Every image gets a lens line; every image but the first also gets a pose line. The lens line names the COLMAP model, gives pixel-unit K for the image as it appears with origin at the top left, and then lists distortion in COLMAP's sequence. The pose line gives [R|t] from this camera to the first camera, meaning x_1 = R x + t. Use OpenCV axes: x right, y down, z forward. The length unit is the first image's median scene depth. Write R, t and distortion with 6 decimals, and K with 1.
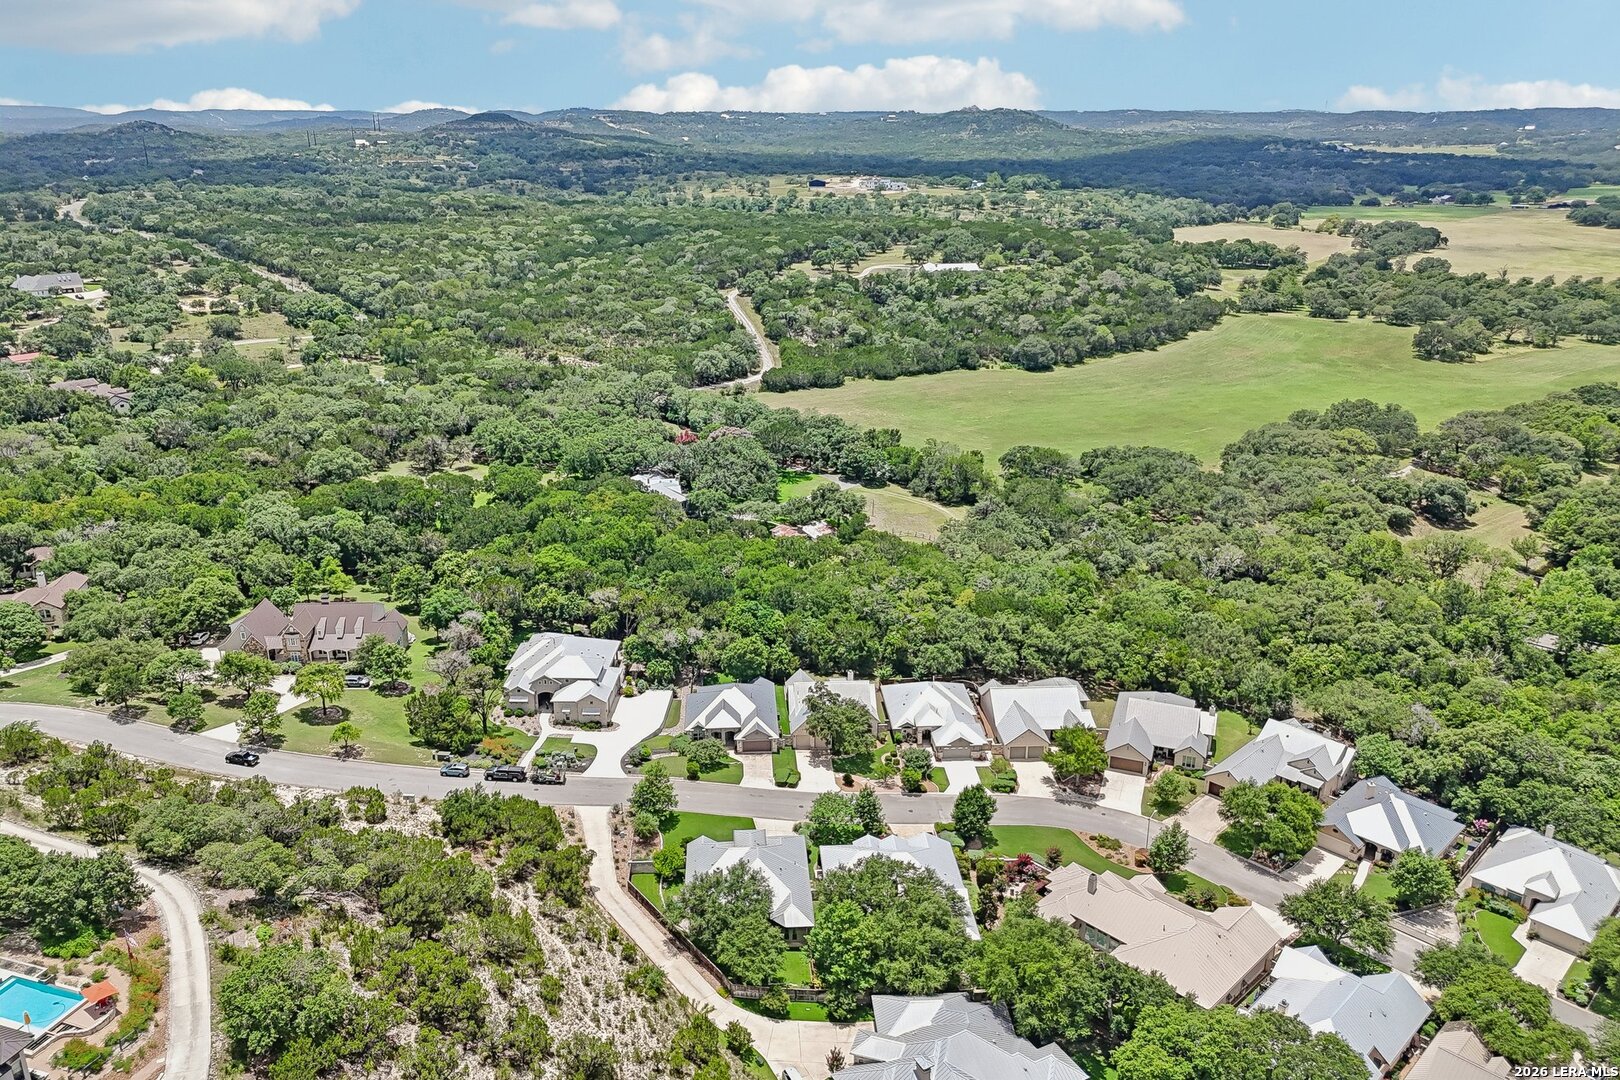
lens RADIAL K [[1192.5, 0, 812.6], [0, 1192.5, 549.5], [0, 0, 1]] dist [0.067547, -0.057802]
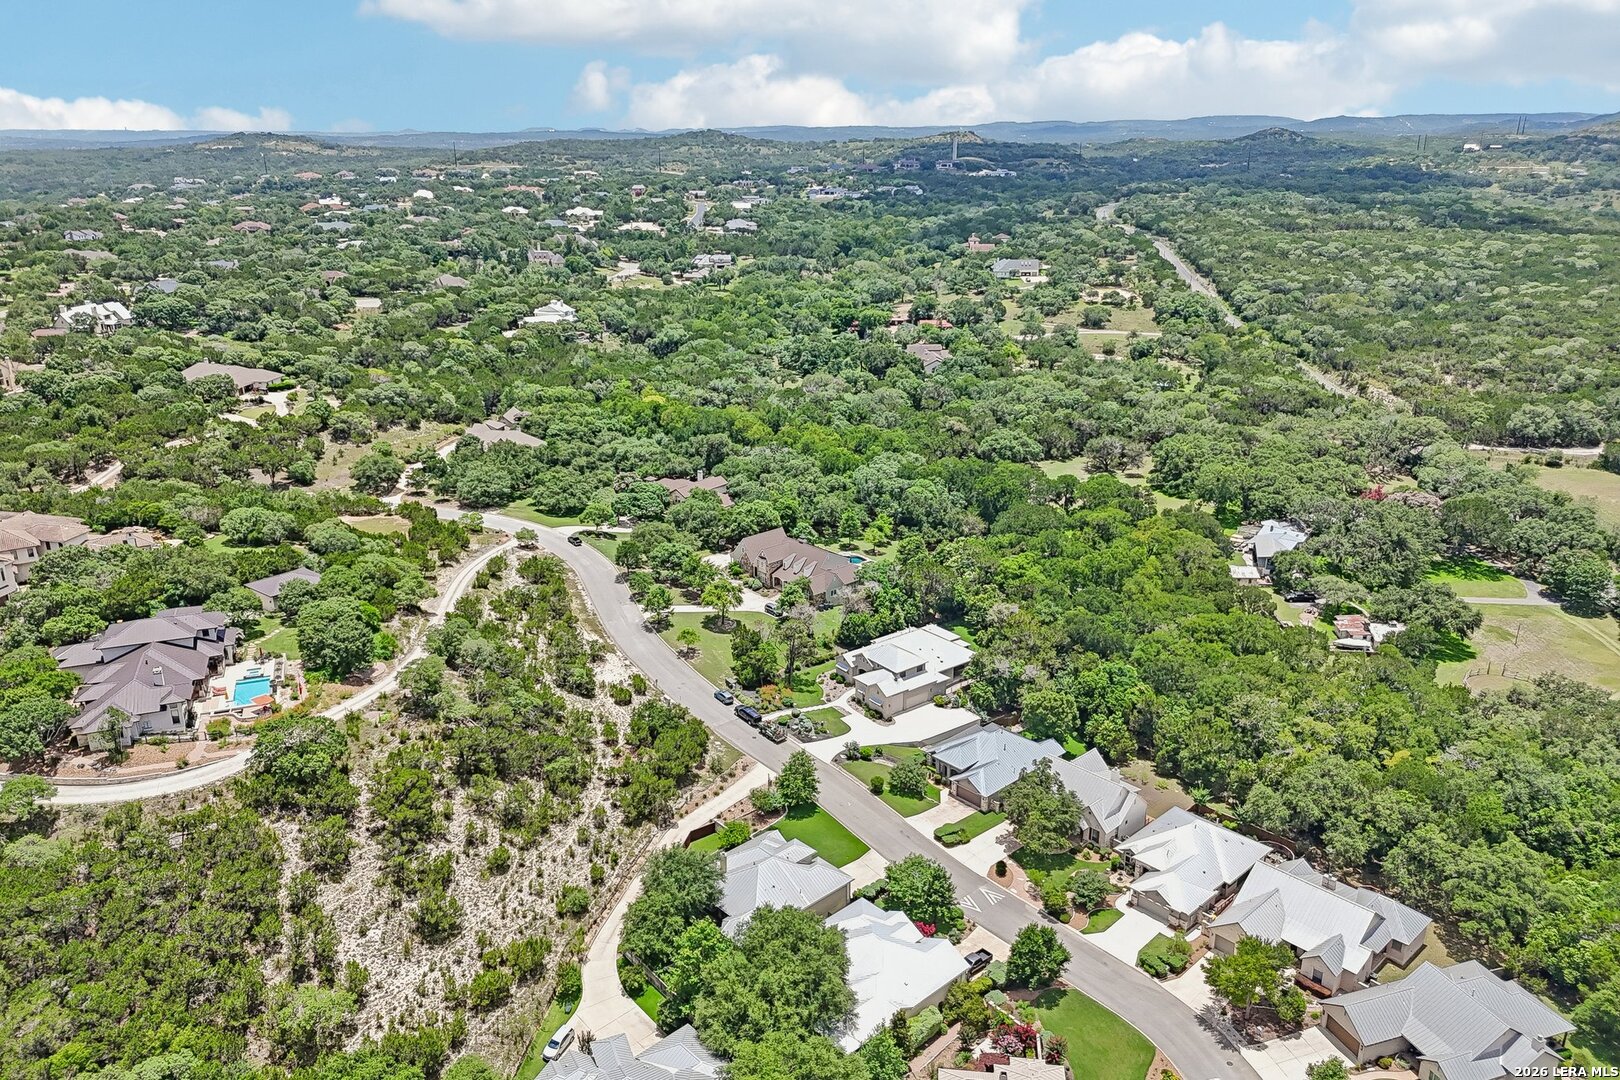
lens RADIAL K [[1192.5, 0, 814.8], [0, 1192.5, 530.0], [0, 0, 1]] dist [0.067547, -0.057802]
pose [[0.639643, 0.248619, -0.727355, 0.450110], [-0.263283, 0.959874, 0.096563, -0.082709], [0.722177, 0.129734, 0.679434, 0.226521]]
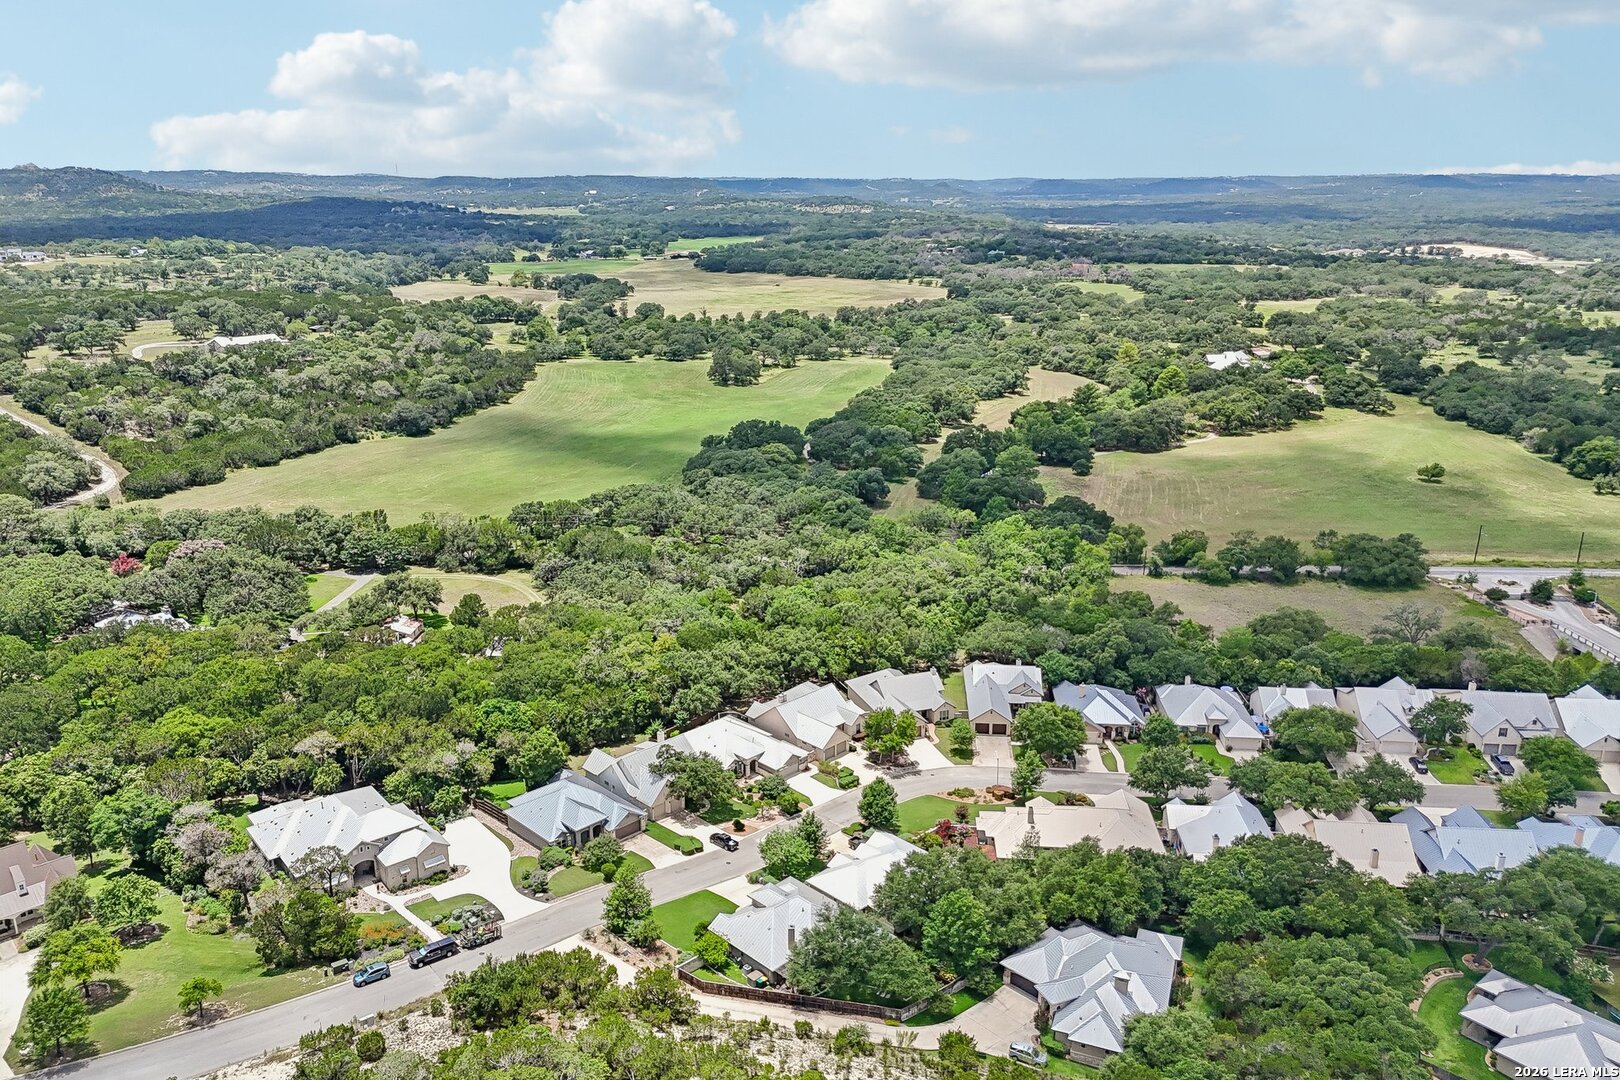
lens RADIAL K [[1192.5, 0, 809.8], [0, 1192.5, 535.5], [0, 0, 1]] dist [0.067547, -0.057802]
pose [[0.755582, -0.186369, 0.627983, -0.439617], [0.222142, 0.974766, 0.022006, -0.046577], [-0.616237, 0.122874, 0.777916, 0.125877]]
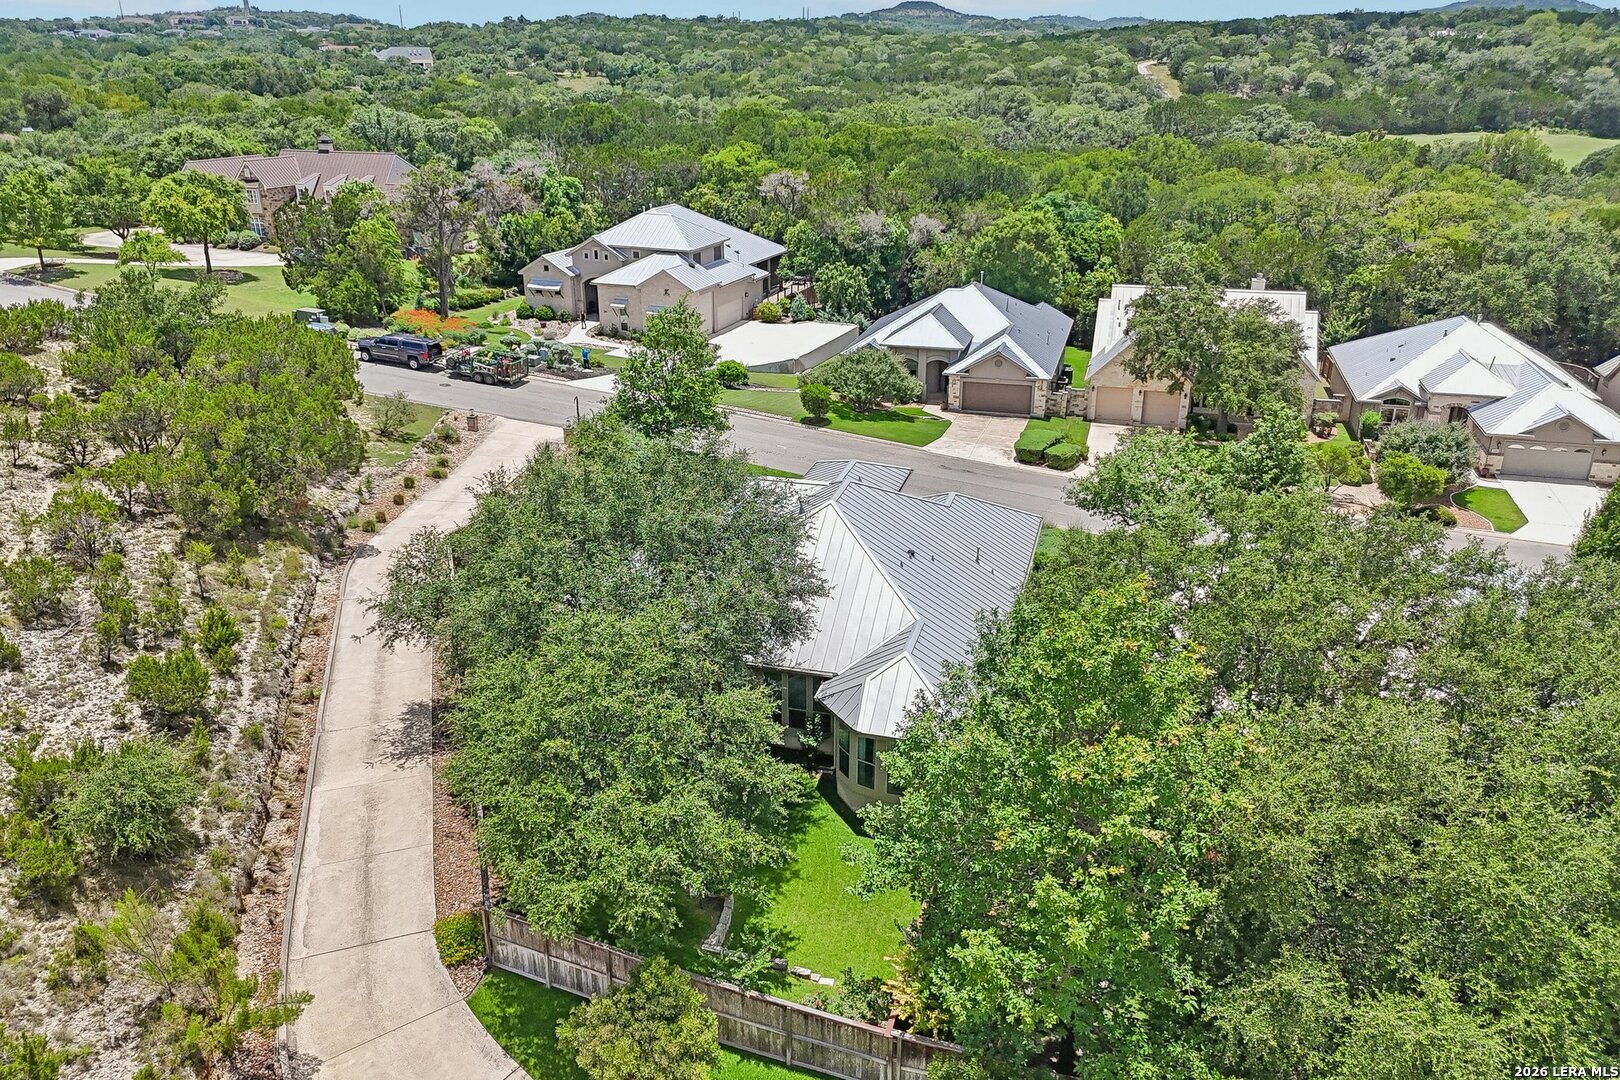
lens RADIAL K [[1192.5, 0, 806.4], [0, 1192.5, 550.0], [0, 0, 1]] dist [0.067547, -0.057802]
pose [[0.941273, 0.124968, -0.313670, 0.025537], [-0.111788, 0.991935, 0.059735, 0.178915], [0.318605, -0.021162, 0.947651, 0.521220]]
